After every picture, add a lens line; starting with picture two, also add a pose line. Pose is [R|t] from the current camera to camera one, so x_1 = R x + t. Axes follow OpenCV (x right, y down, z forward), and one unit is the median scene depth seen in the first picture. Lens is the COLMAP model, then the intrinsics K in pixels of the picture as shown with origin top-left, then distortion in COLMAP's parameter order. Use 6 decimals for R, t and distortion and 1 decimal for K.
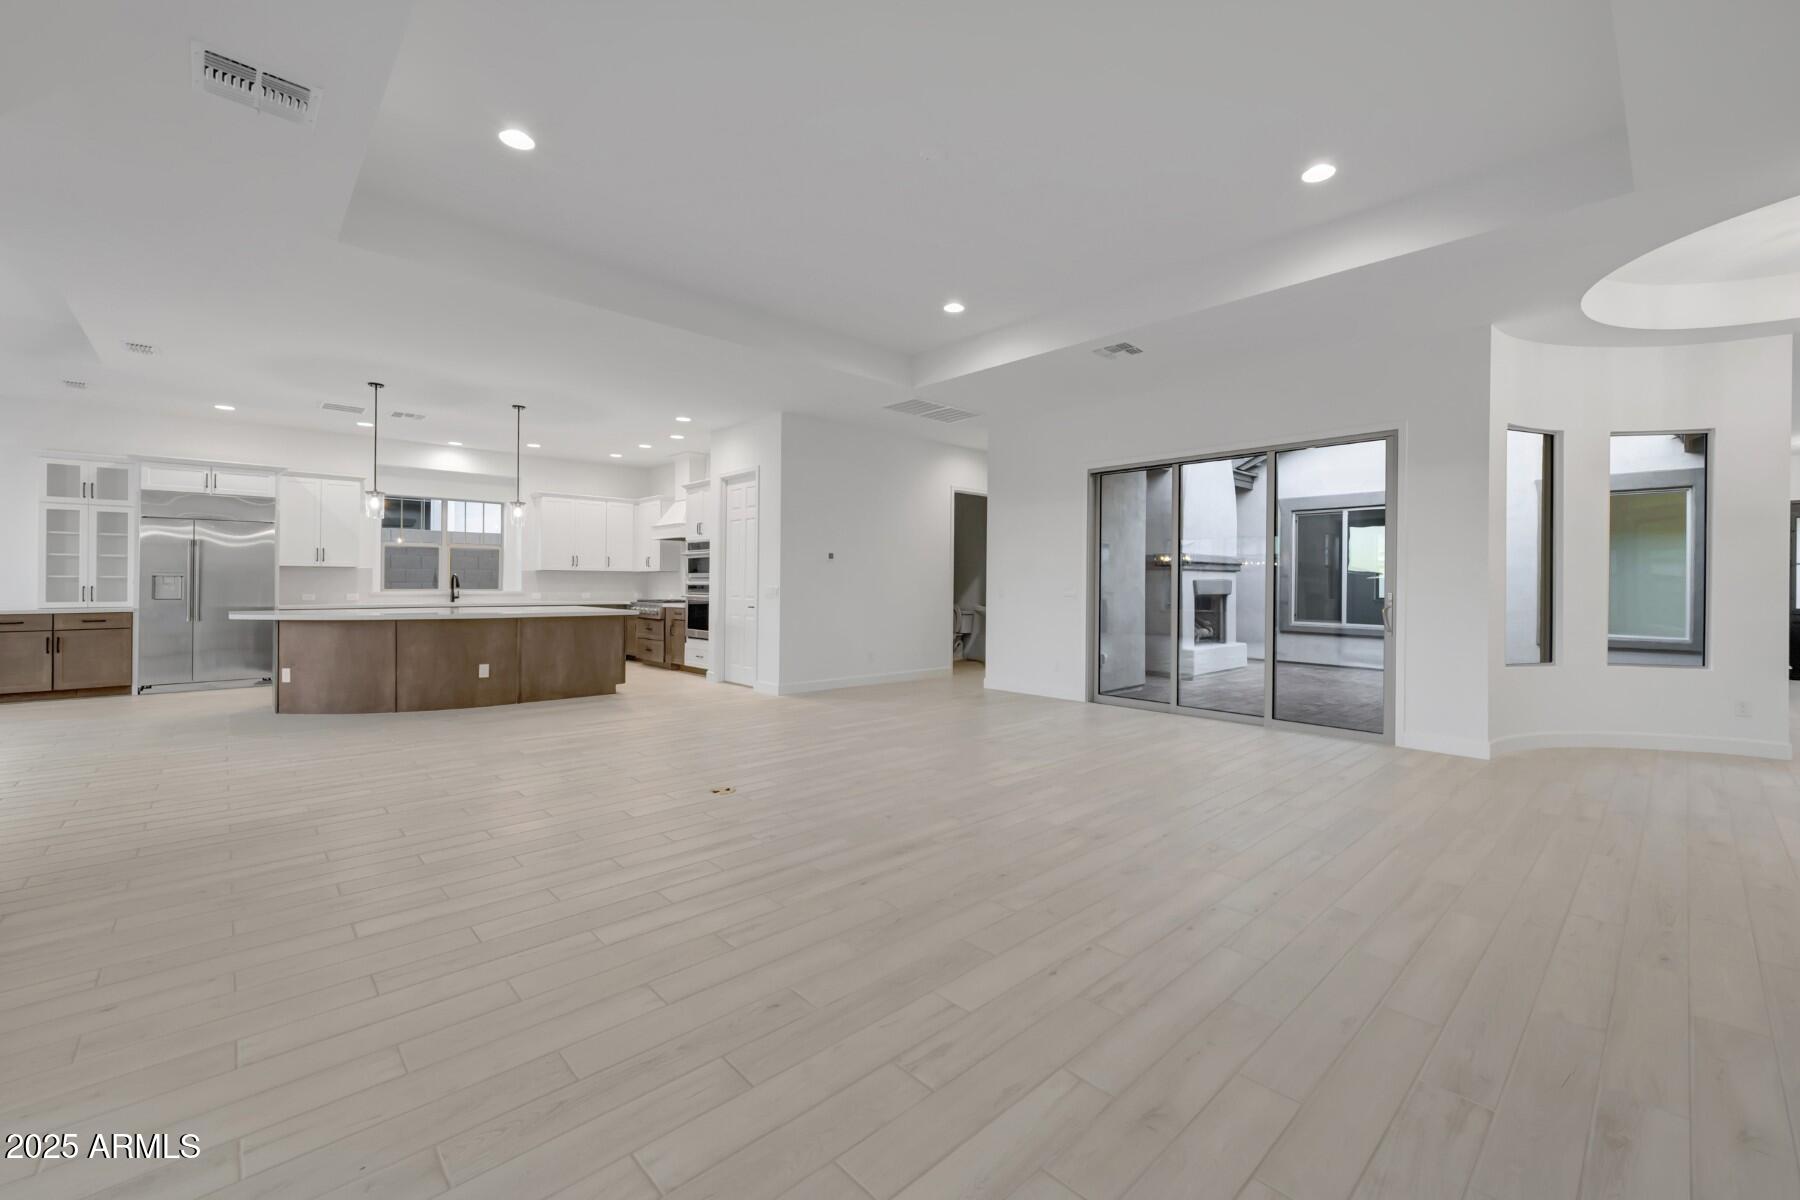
lens RADIAL K [[721.6, 0, 905.5], [0, 721.6, 588.3], [0, 0, 1]] dist [-0.000975, -0.001369]
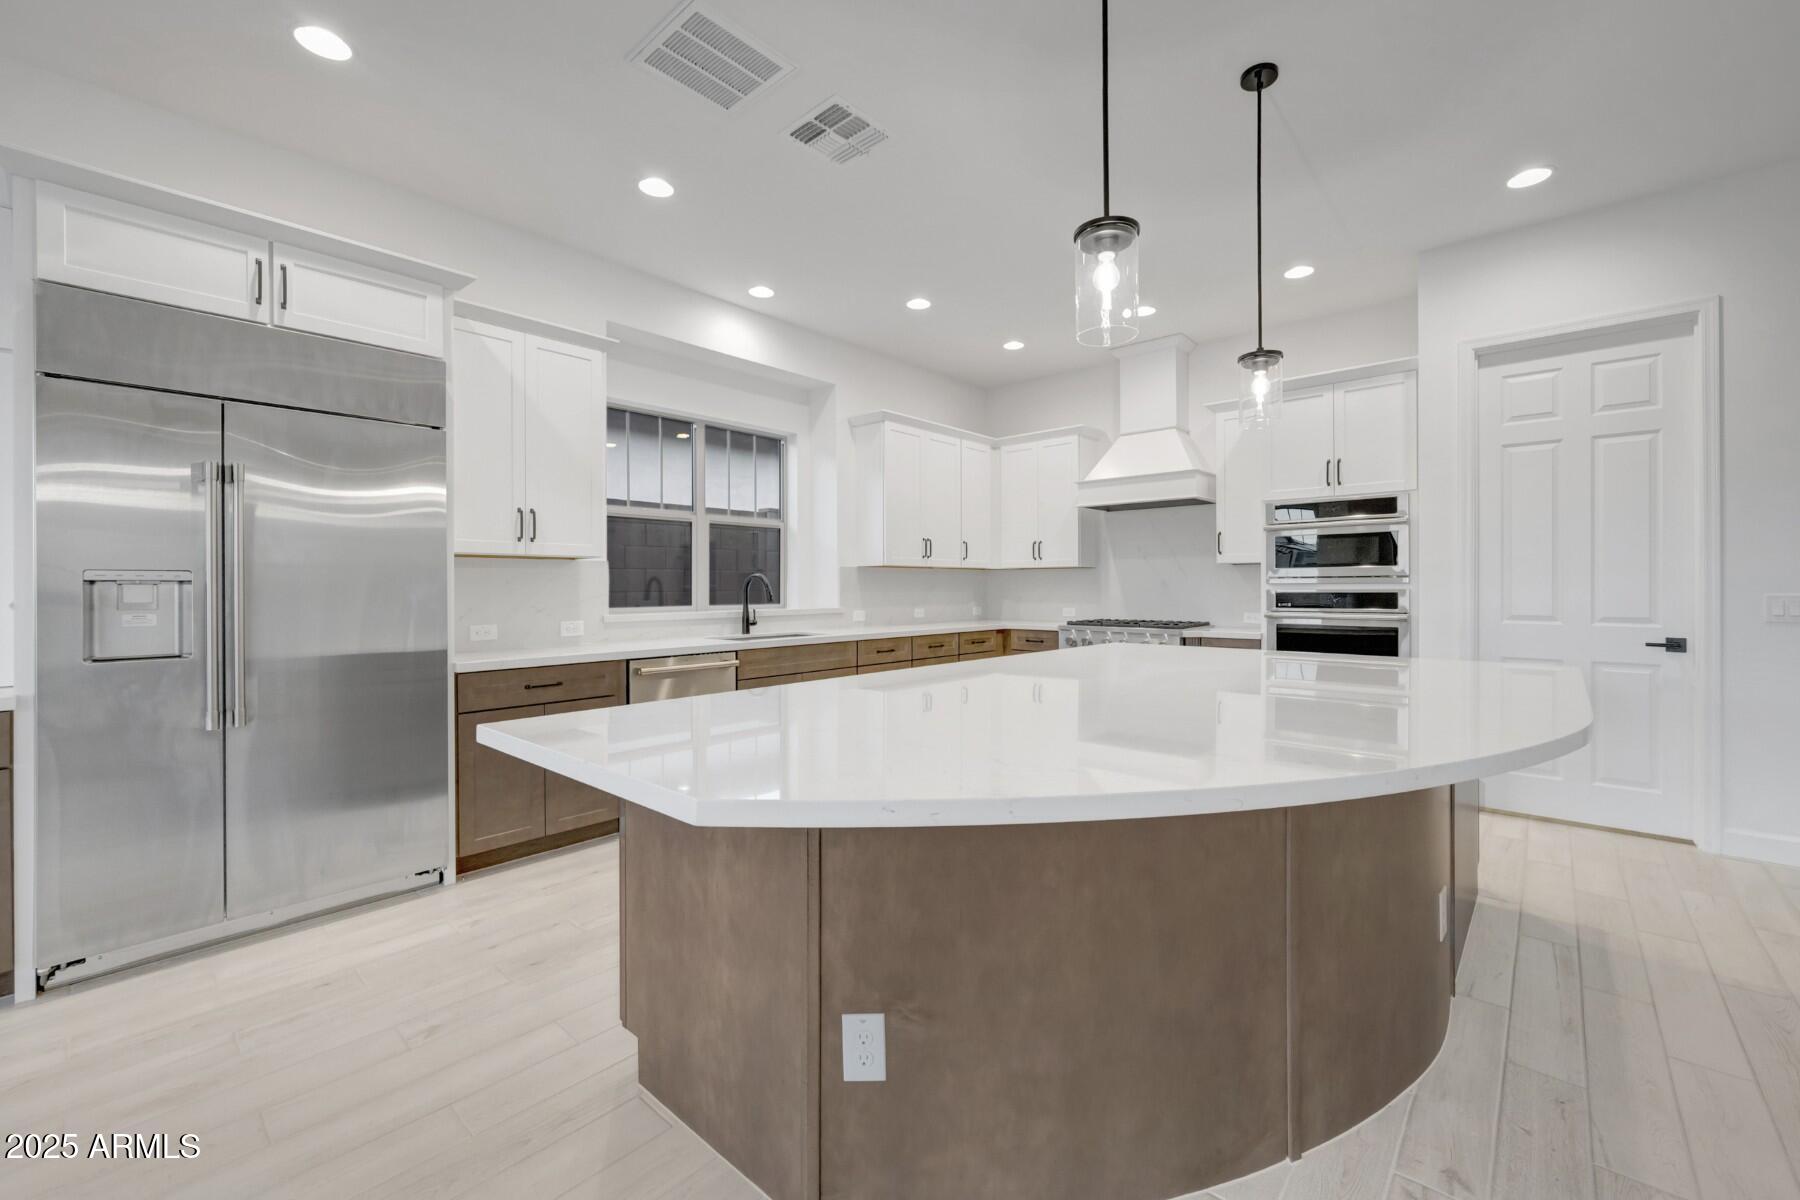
lens RADIAL K [[721.6, 0, 899.7], [0, 721.6, 594.6], [0, 0, 1]] dist [-0.000975, -0.001369]
pose [[0.995732, -0.010426, 0.091696, -0.636608], [0.010102, 0.999941, 0.003996, -0.008180], [-0.091732, -0.003053, 0.995779, 0.581654]]
